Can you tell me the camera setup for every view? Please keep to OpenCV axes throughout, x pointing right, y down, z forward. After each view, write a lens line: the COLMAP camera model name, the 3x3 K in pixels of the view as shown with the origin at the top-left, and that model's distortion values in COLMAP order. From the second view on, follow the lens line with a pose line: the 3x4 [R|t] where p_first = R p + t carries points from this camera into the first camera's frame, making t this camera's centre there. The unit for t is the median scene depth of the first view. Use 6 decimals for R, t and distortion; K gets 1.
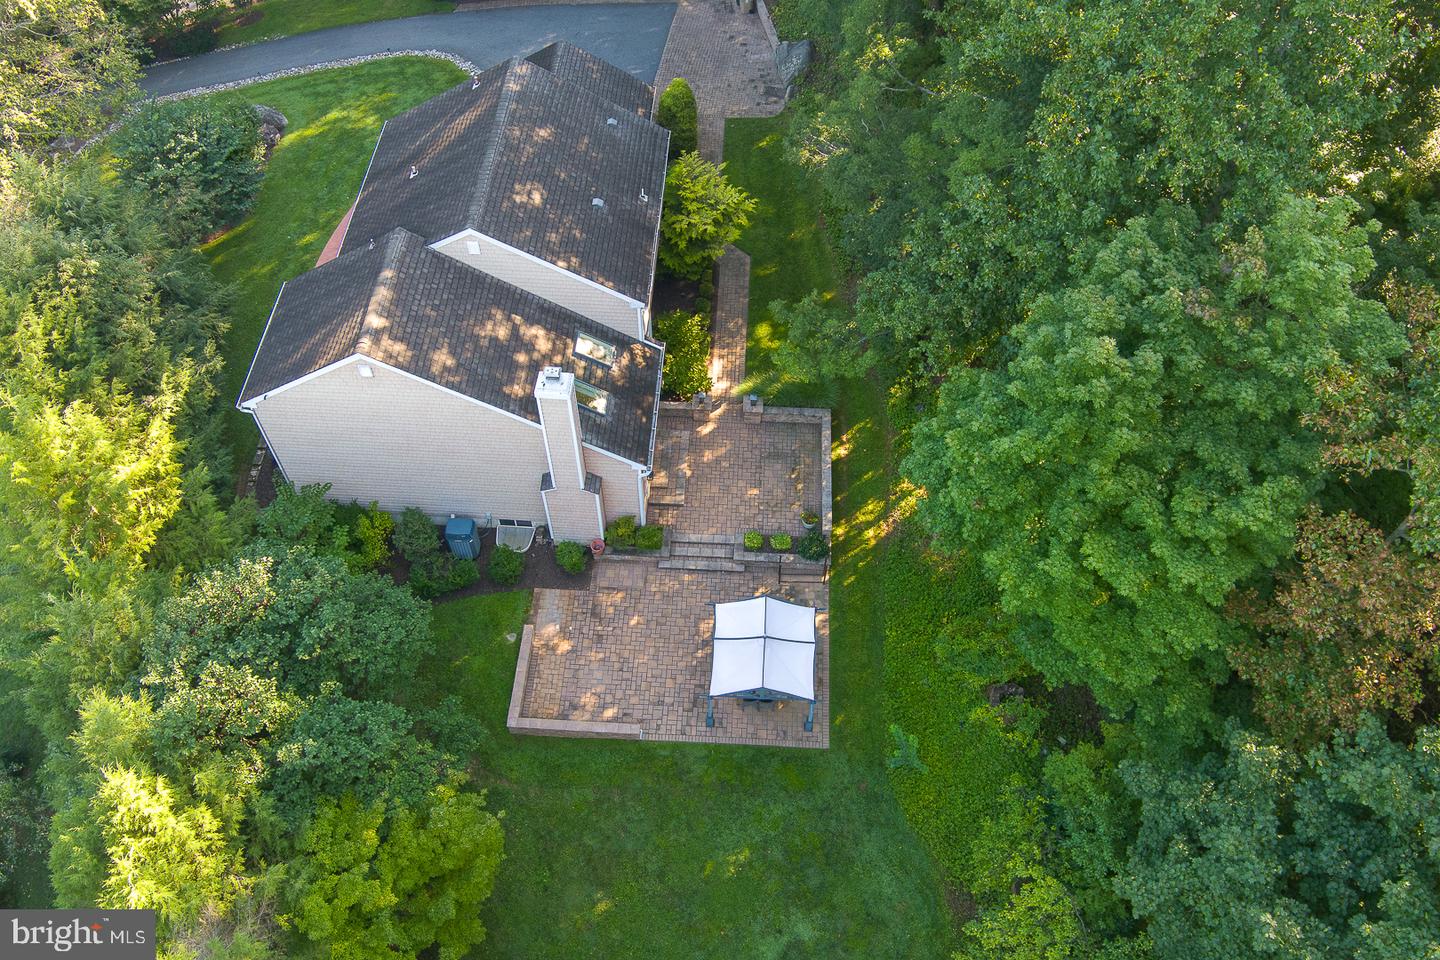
lens RADIAL K [[1164.2, 0, 720.0], [0, 1164.2, 480.0], [0, 0, 1]] dist [-0.086771, 0.048419]
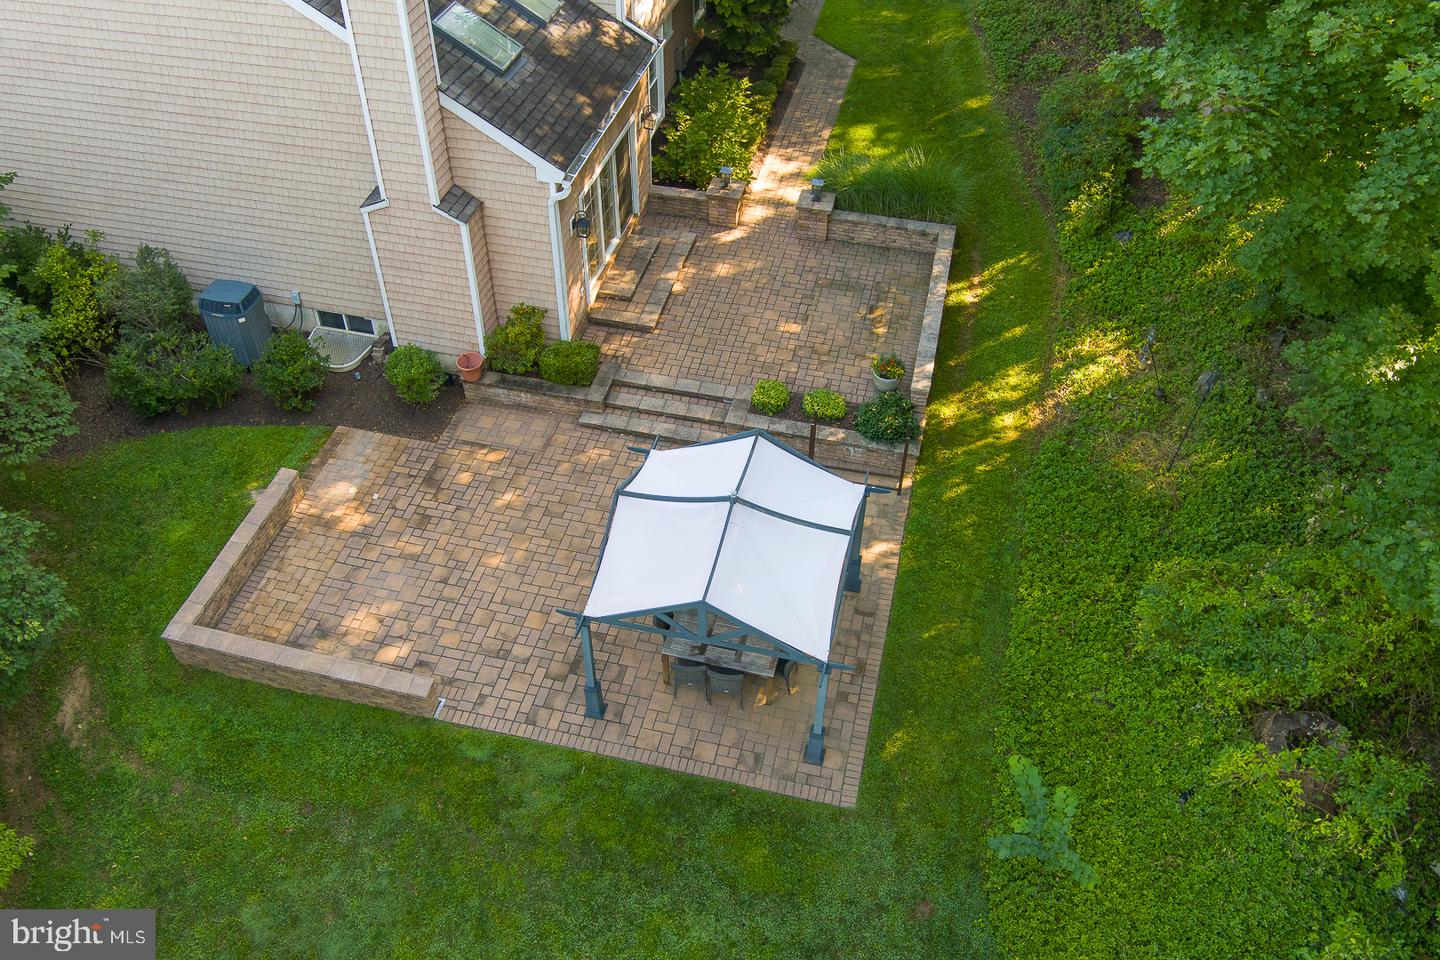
lens RADIAL K [[1164.2, 0, 720.0], [0, 1164.2, 480.0], [0, 0, 1]] dist [-0.086771, 0.048419]
pose [[0.982717, 0.130640, -0.131150, 0.080545], [-0.152563, 0.972836, -0.174112, 0.184535], [0.104841, 0.191112, 0.975953, 0.529779]]
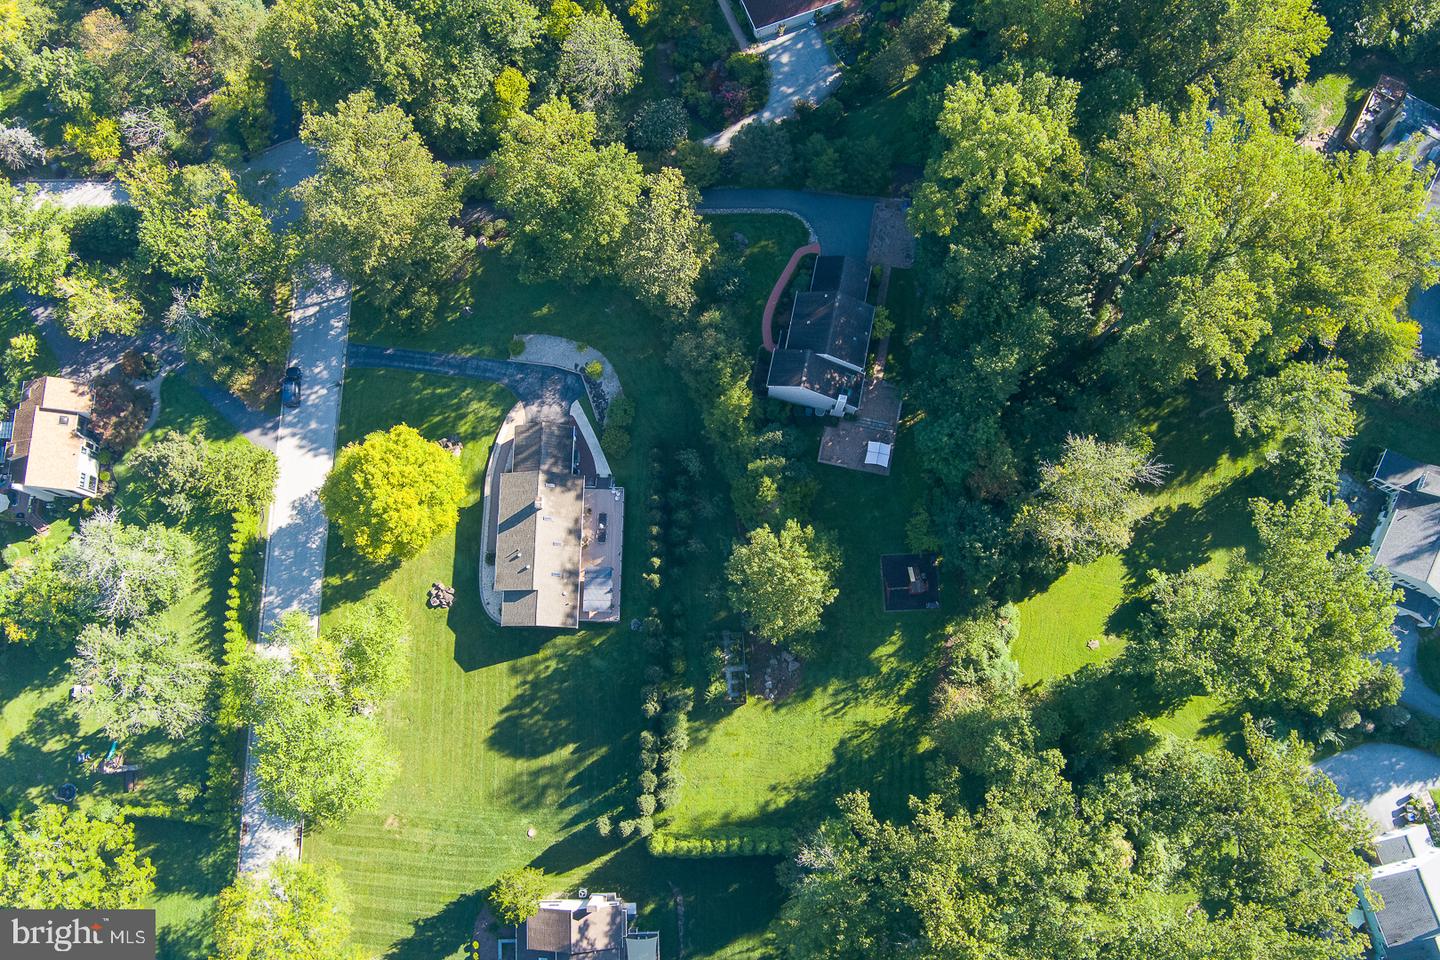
lens RADIAL K [[1164.2, 0, 720.0], [0, 1164.2, 480.0], [0, 0, 1]] dist [-0.086771, 0.048419]
pose [[0.990141, 0.138028, -0.023873, -0.408210], [-0.117183, 0.909565, 0.398697, -1.354638], [0.076745, -0.391969, 0.916772, -2.927621]]
